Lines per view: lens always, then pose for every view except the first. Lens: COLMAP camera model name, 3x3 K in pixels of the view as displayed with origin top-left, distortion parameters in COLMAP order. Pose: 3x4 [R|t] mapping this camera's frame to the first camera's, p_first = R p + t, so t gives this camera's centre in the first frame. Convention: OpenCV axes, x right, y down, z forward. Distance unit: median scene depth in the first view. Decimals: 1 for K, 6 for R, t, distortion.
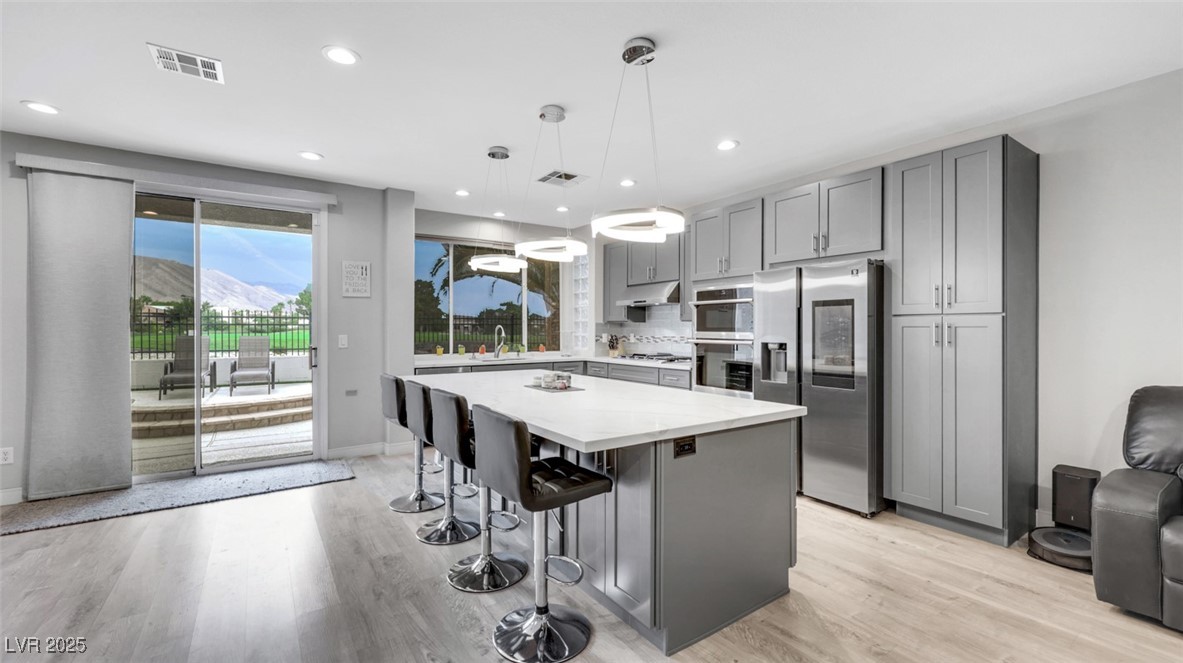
lens RADIAL K [[481.3, 0, 591.5], [0, 481.3, 331.5], [0, 0, 1]] dist [-0.000659, 0.000047]
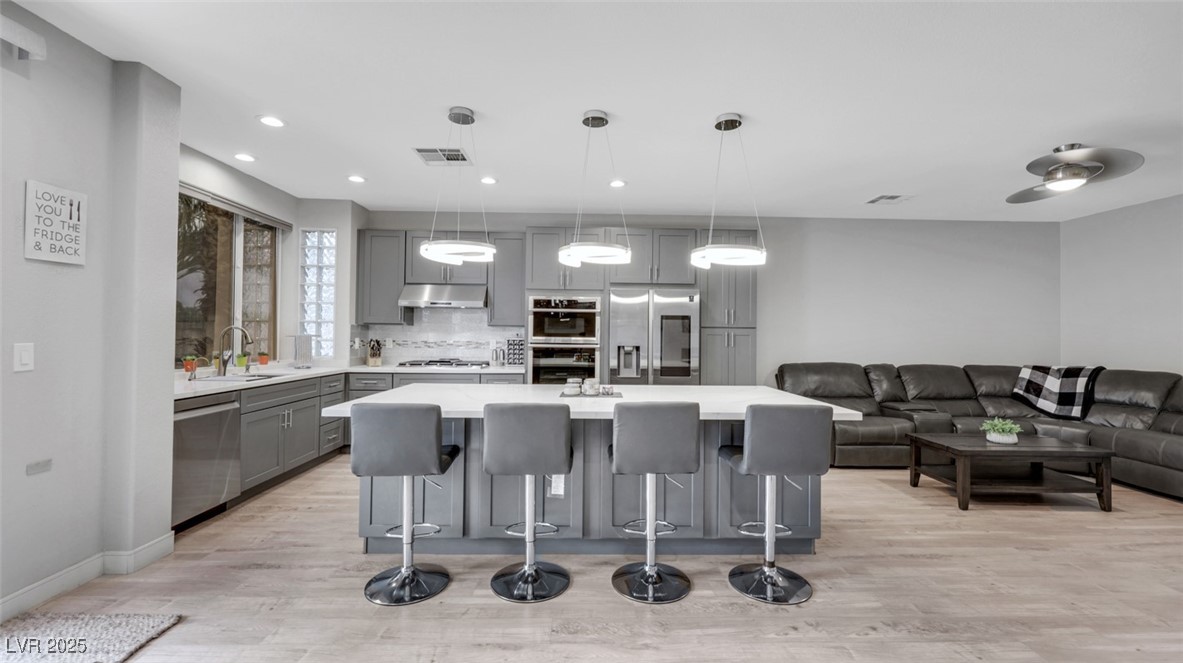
lens RADIAL K [[481.3, 0, 591.5], [0, 481.3, 331.5], [0, 0, 1]] dist [-0.000659, 0.000047]
pose [[0.548919, 0.010660, 0.835807, -0.610781], [-0.005861, 0.999943, -0.008904, -0.002566], [-0.835855, -0.000010, 0.548951, 0.306570]]
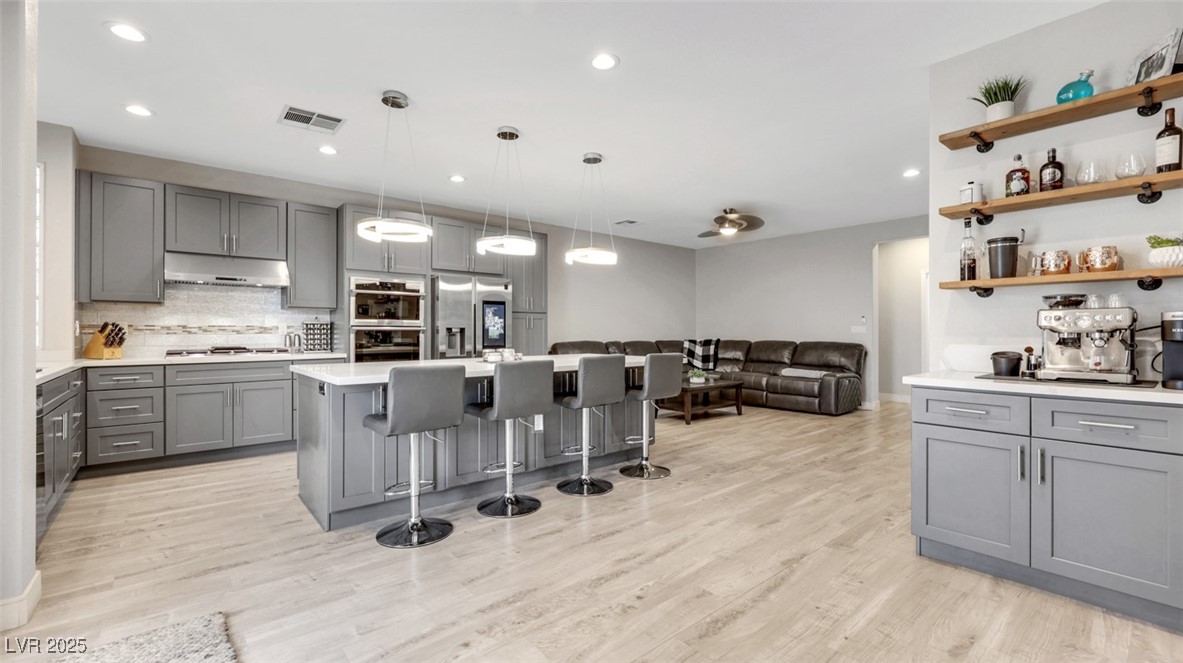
lens RADIAL K [[494.9, 0, 591.5], [0, 494.9, 331.5], [0, 0, 1]] dist [0.000671, 0.000189]
pose [[-0.099821, 0.000002, 0.995005, -0.889682], [0.005963, 0.999982, 0.000596, 0.029167], [-0.994988, 0.005993, -0.099820, 0.609708]]
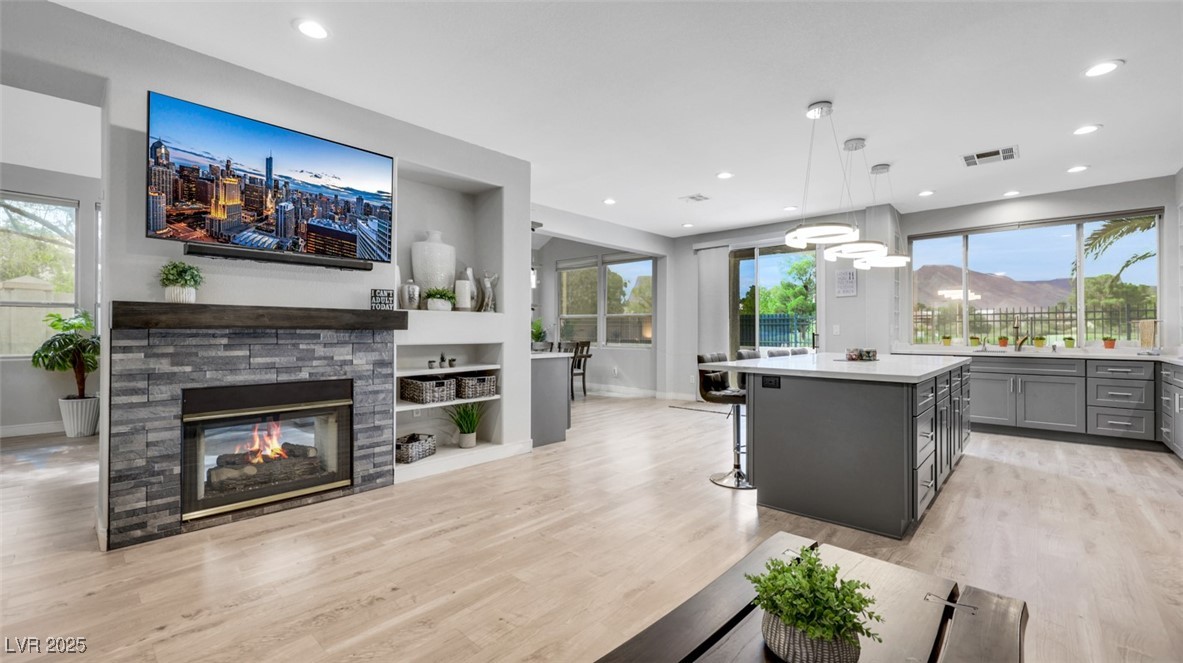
lens RADIAL K [[481.3, 0, 591.5], [0, 481.3, 331.5], [0, 0, 1]] dist [-0.000659, 0.000047]
pose [[0.226035, 0.000149, -0.974119, 0.659456], [-0.006551, 0.999978, -0.001367, 0.032054], [0.974097, 0.006691, 0.226031, 0.023682]]
